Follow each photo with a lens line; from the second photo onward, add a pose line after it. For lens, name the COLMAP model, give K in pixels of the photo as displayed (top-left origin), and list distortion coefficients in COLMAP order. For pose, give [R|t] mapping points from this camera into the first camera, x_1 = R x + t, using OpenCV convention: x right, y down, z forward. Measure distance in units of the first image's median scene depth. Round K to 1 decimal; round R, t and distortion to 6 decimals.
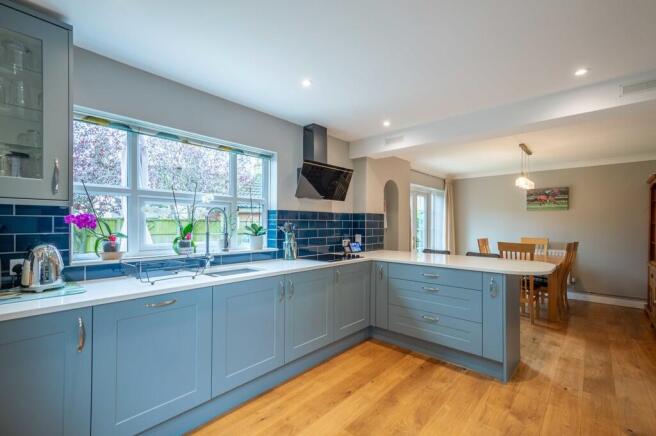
lens RADIAL K [[298.1, 0, 330.6], [0, 298.1, 221.4], [0, 0, 1]] dist [0.003380, -0.000212]
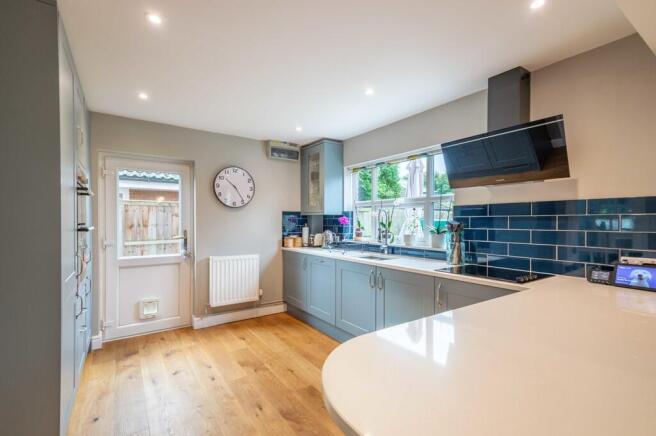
lens RADIAL K [[298.1, 0, 329.1], [0, 298.1, 219.9], [0, 0, 1]] dist [0.003380, -0.000212]
pose [[-0.248995, -0.007542, -0.968475, 0.597671], [0.007075, 0.999929, -0.009606, 0.006907], [0.968479, -0.009244, -0.248924, 0.673732]]
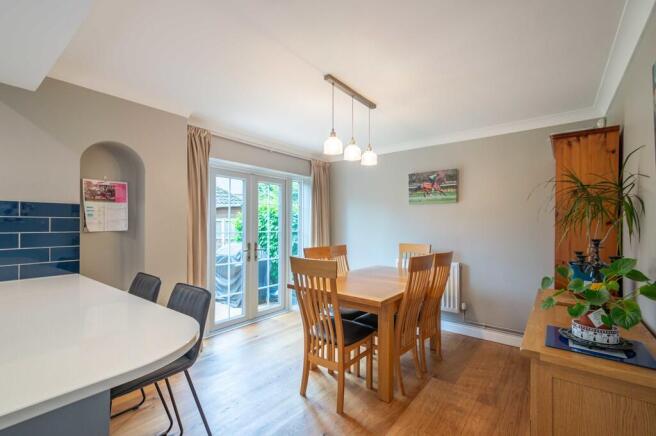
lens RADIAL K [[298.1, 0, 327.1], [0, 298.1, 221.4], [0, 0, 1]] dist [0.003380, -0.000212]
pose [[0.996956, 0.000181, 0.077970, 0.448450], [-0.000493, 0.999992, 0.003982, 0.001324], [-0.077969, -0.004008, 0.996948, 0.347587]]
